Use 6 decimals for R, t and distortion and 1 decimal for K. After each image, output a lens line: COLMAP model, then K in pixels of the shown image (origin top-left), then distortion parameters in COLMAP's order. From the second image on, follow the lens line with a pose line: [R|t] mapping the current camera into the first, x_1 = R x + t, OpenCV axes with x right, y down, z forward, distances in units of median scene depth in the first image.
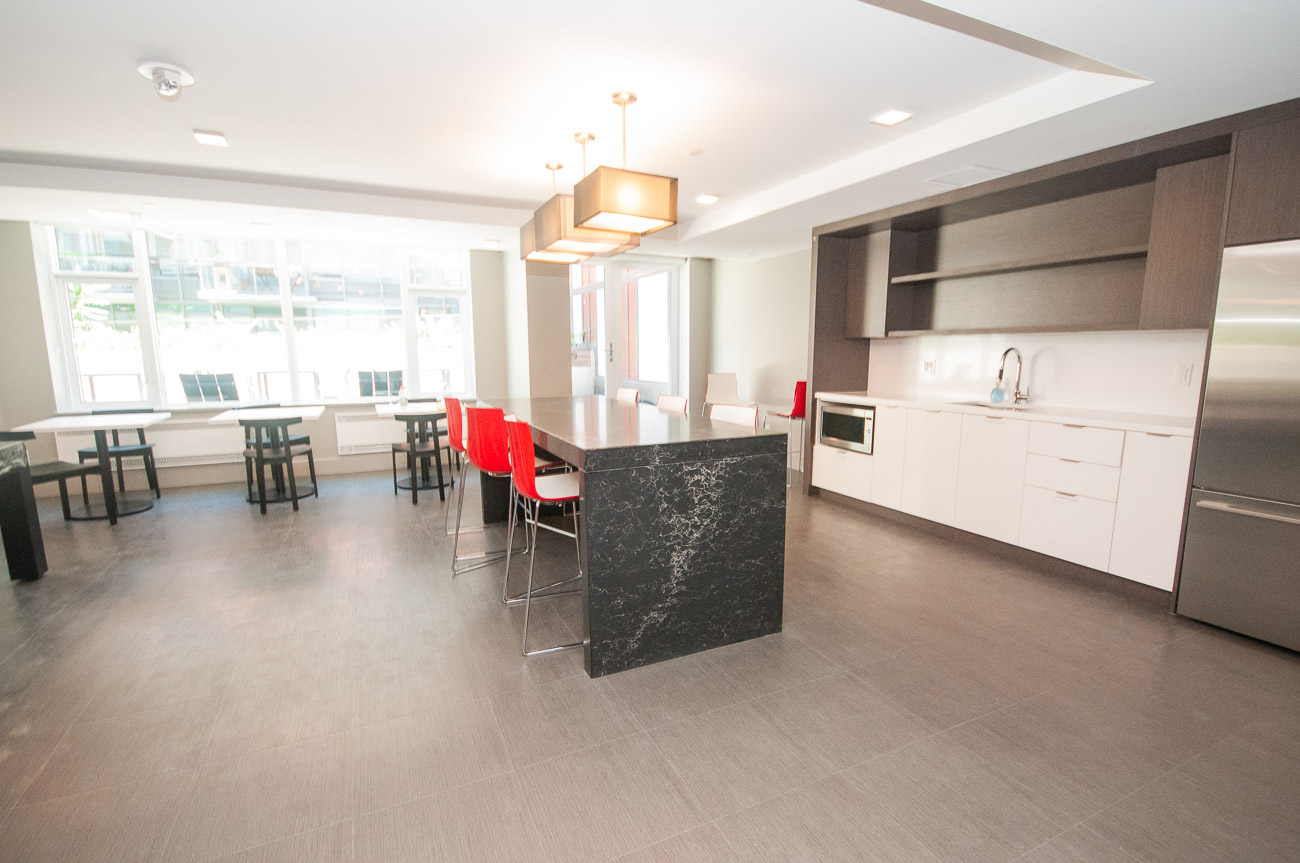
lens RADIAL K [[591.6, 0, 671.5], [0, 591.6, 443.4], [0, 0, 1]] dist [0.000498, 0.000307]
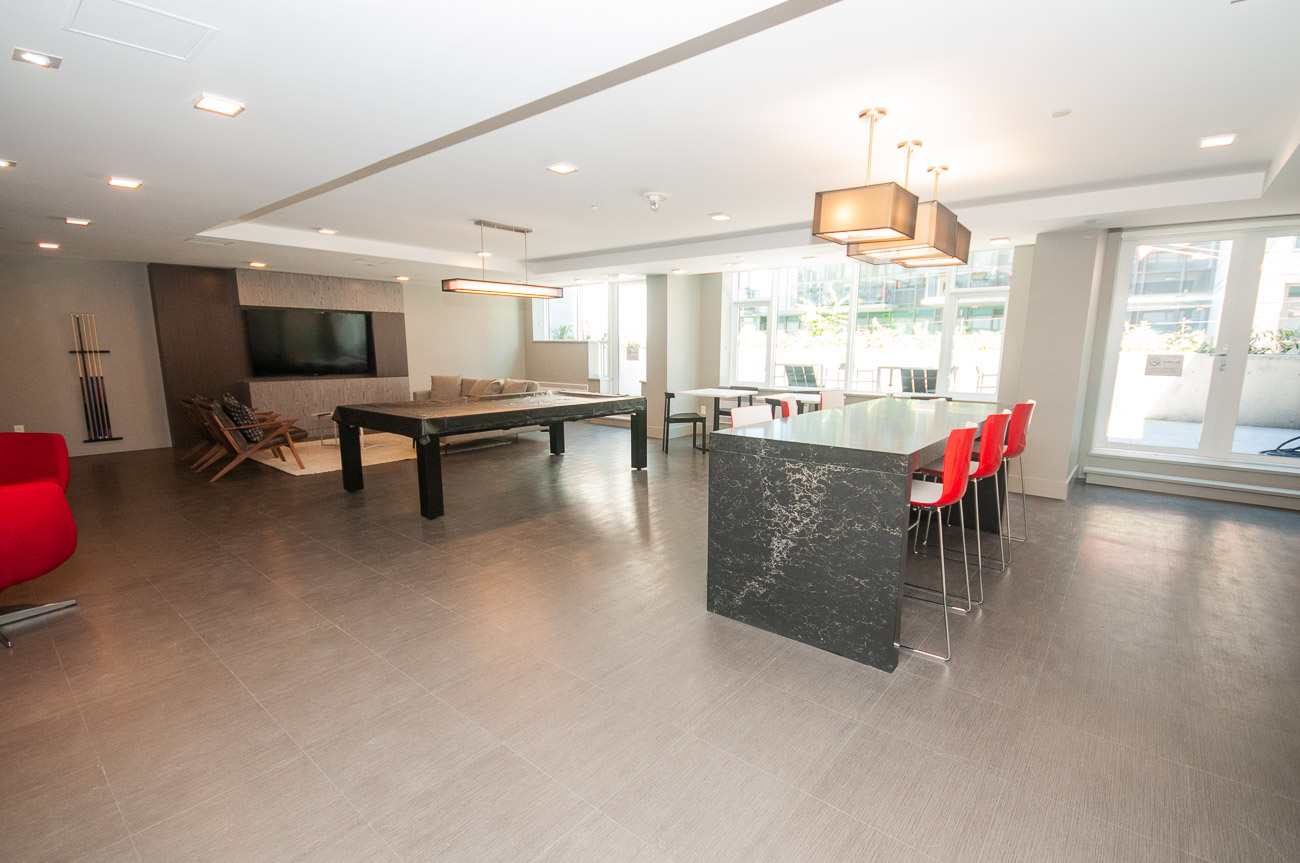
lens RADIAL K [[591.6, 0, 671.5], [0, 591.6, 443.4], [0, 0, 1]] dist [0.000498, 0.000307]
pose [[0.437608, 0.151210, -0.886360, 0.877802], [-0.147798, 0.984447, 0.094974, -0.068237], [0.886936, 0.089441, 0.453150, 0.299879]]
